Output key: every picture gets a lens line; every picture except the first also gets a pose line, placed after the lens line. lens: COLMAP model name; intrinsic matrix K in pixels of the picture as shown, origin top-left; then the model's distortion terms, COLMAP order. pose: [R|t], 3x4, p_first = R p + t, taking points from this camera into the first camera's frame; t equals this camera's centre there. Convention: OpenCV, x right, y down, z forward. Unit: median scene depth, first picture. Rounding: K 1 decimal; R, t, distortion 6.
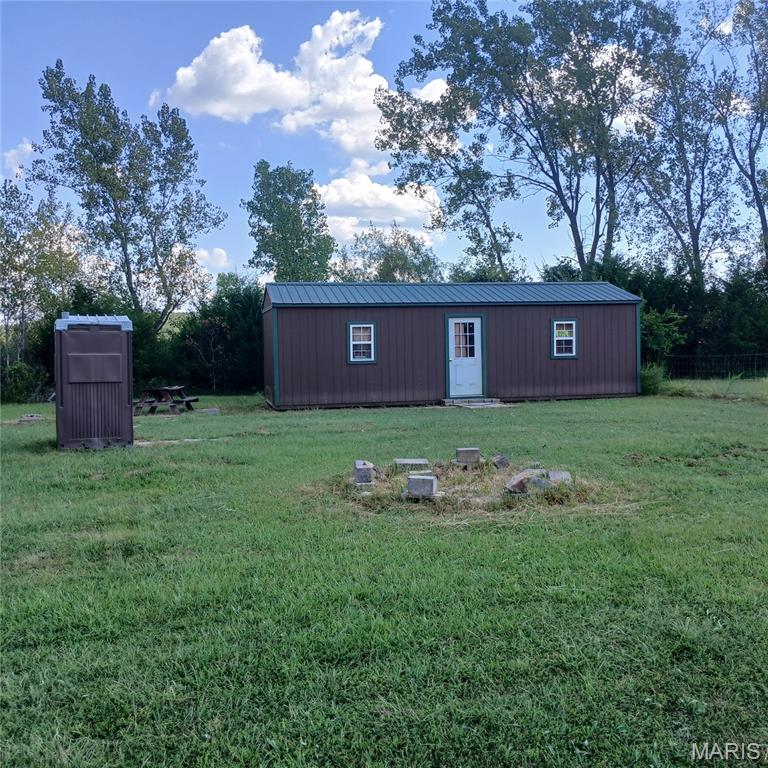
lens RADIAL K [[793.2, 0, 384.0], [0, 793.2, 384.0], [0, 0, 1]] dist [0.113469, -0.181920]
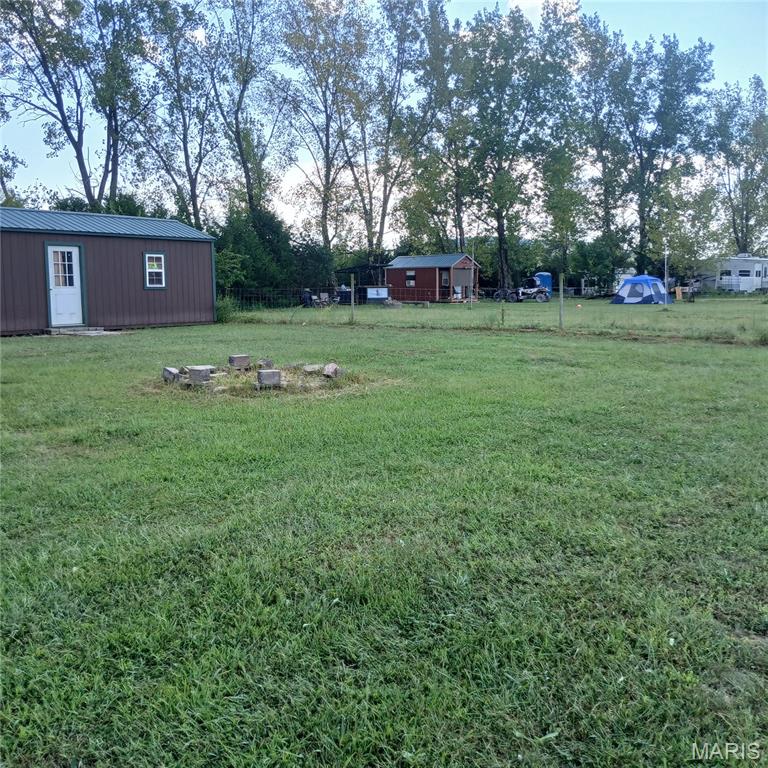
lens RADIAL K [[793.2, 0, 384.0], [0, 793.2, 384.0], [0, 0, 1]] dist [0.113469, -0.181920]
pose [[0.773767, -0.063404, 0.630289, -0.225808], [0.016841, 0.996686, 0.079587, 0.014557], [-0.633247, -0.050967, 0.772270, -0.038803]]
